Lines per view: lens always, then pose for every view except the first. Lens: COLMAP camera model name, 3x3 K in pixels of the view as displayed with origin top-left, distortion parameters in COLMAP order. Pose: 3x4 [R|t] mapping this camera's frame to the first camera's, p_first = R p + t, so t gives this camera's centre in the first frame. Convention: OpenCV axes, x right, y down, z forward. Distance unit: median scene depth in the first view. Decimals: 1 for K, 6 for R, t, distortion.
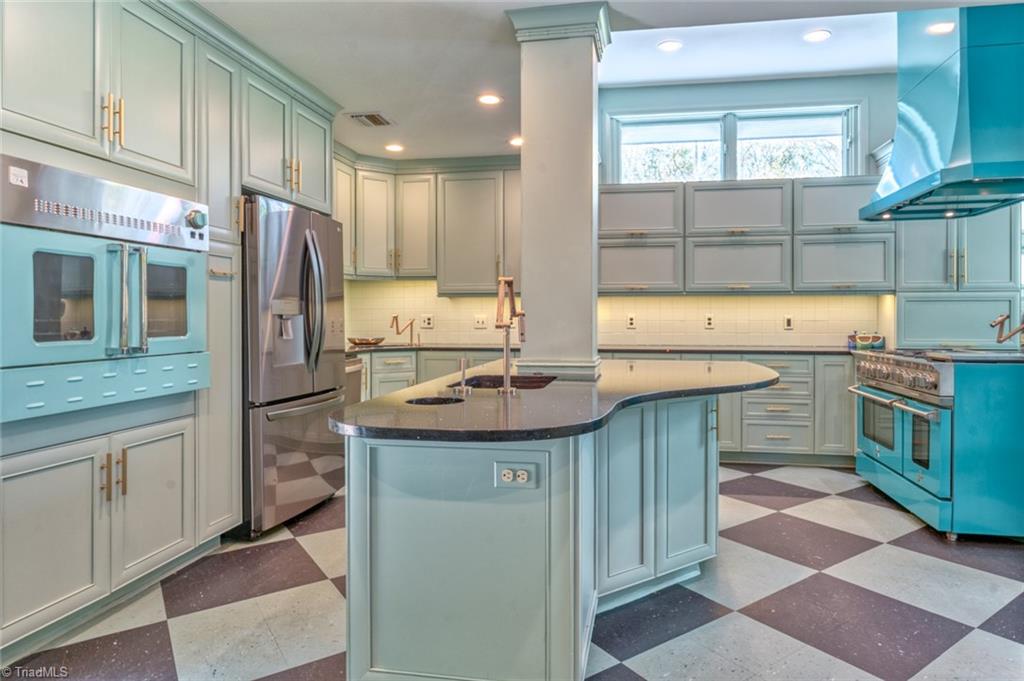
lens RADIAL K [[630.4, 0, 529.9], [0, 630.4, 317.7], [0, 0, 1]] dist [-0.005887, -0.000250]
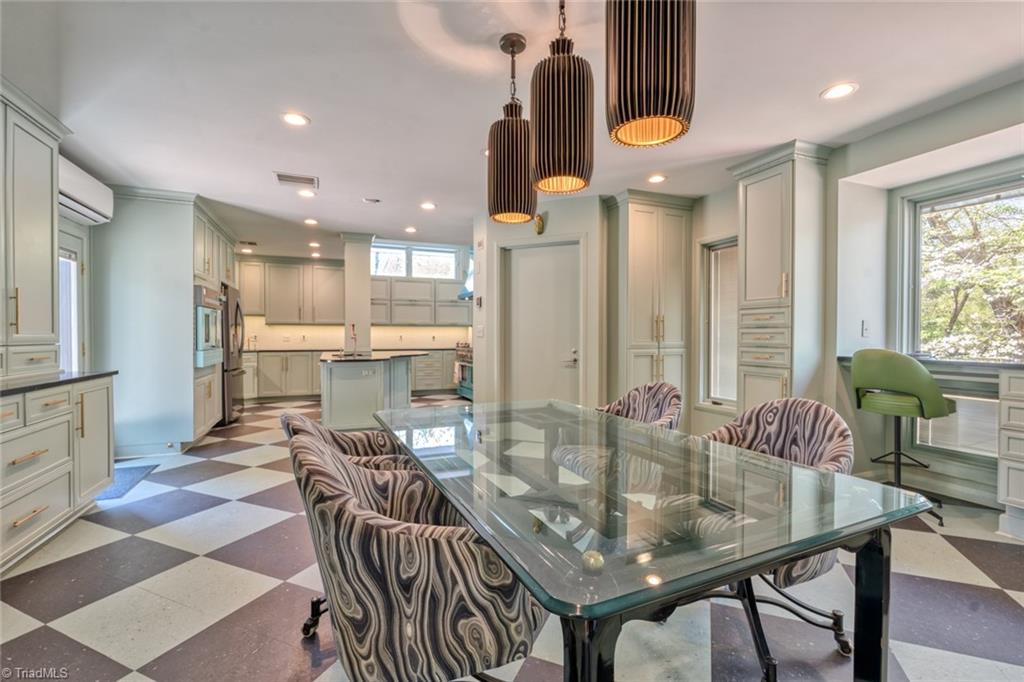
lens RADIAL K [[462.1, 0, 514.4], [0, 462.1, 340.9], [0, 0, 1]] dist [0.004362, 0.000183]
pose [[0.850853, -0.005910, 0.525370, -0.263936], [0.001719, 0.999963, 0.008464, 0.005261], [-0.525401, -0.006299, 0.850832, -0.690177]]
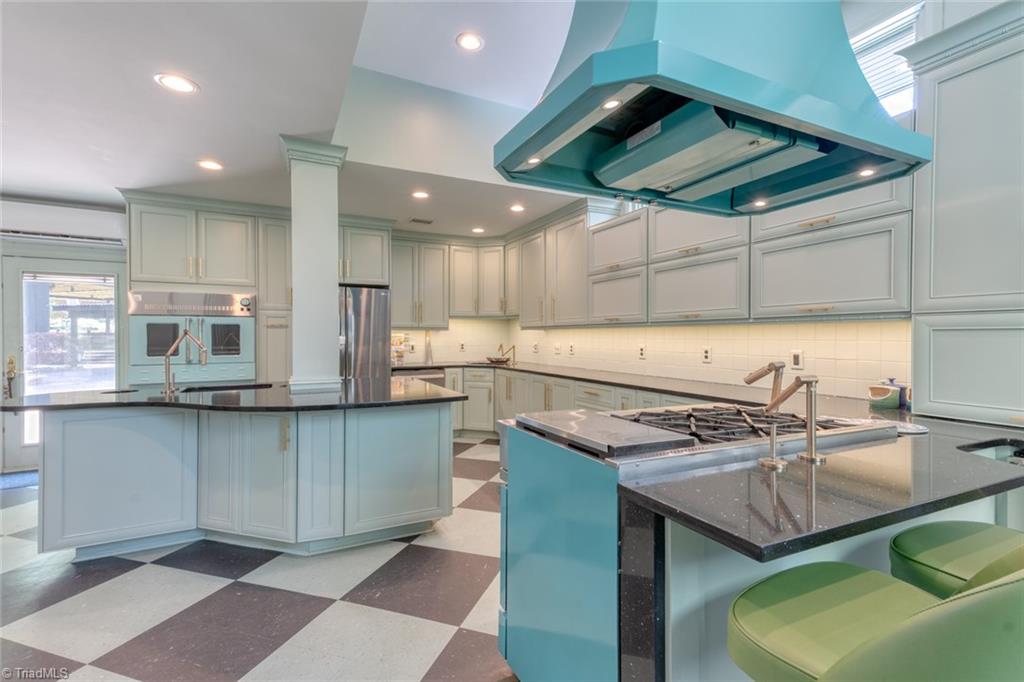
lens RADIAL K [[462.1, 0, 511.0], [0, 462.1, 339.8], [0, 0, 1]] dist [0.004362, 0.000183]
pose [[0.577040, 0.006840, -0.816687, 0.705472], [-0.001414, 0.999972, 0.007376, -0.020523], [0.816715, -0.003102, 0.577033, 0.444448]]
